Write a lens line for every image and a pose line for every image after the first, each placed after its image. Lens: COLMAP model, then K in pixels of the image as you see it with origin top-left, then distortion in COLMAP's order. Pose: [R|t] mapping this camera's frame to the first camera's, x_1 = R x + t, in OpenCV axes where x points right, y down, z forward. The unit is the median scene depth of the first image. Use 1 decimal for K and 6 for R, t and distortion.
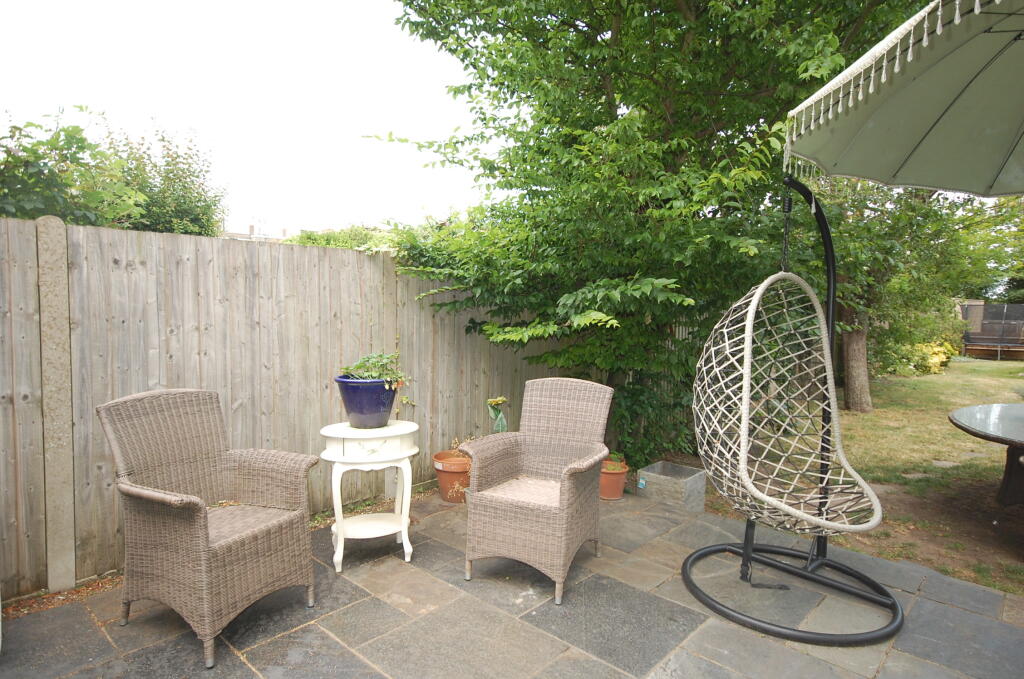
lens RADIAL K [[588.1, 0, 509.0], [0, 588.1, 339.3], [0, 0, 1]] dist [0.009445, 0.001987]
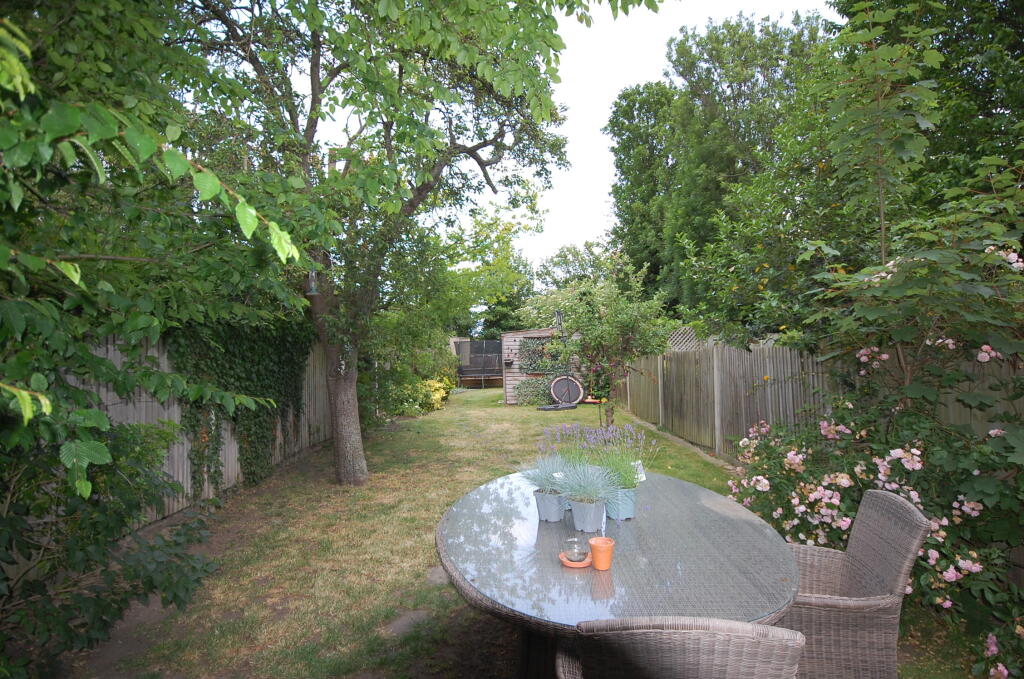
lens RADIAL K [[588.1, 0, 511.5], [0, 588.1, 340.0], [0, 0, 1]] dist [0.009445, 0.001987]
pose [[0.734070, -0.022704, 0.678695, 0.130257], [0.071619, 0.996455, -0.044129, -0.007036], [-0.675287, 0.081002, 0.733094, 0.164026]]
